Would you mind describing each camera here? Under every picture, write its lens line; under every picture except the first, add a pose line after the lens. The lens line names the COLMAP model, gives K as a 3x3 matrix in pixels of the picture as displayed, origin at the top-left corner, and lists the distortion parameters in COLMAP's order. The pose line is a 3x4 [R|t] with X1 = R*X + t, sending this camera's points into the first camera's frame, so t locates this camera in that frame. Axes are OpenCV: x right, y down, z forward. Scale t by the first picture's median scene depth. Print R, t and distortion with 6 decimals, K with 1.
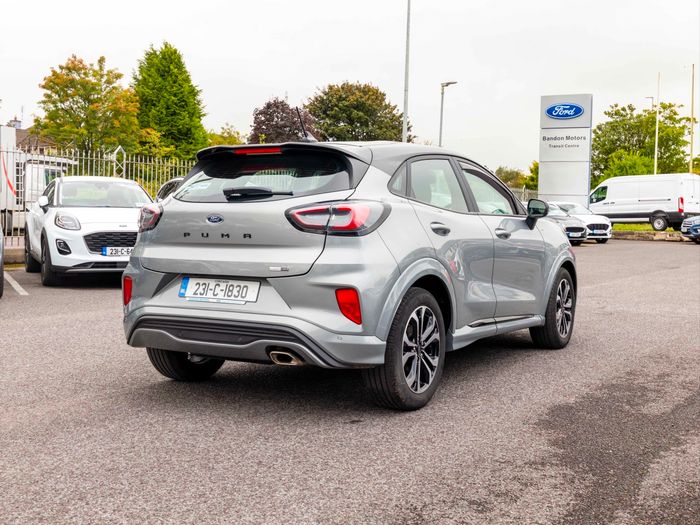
lens RADIAL K [[818.9, 0, 350.0], [0, 818.9, 262.5], [0, 0, 1]] dist [0.022502, -0.000341]
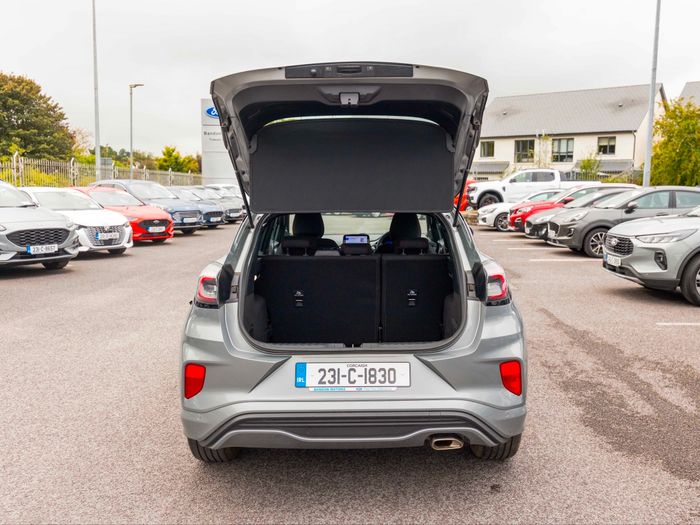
lens RADIAL K [[628.9, 0, 350.0], [0, 628.9, 262.5], [0, 0, 1]] dist [-0.001428, 0.009301]
pose [[0.872107, -0.072513, 0.483913, -0.475672], [0.042820, 0.996474, 0.072148, -0.133123], [-0.487439, -0.042200, 0.872137, 0.428230]]
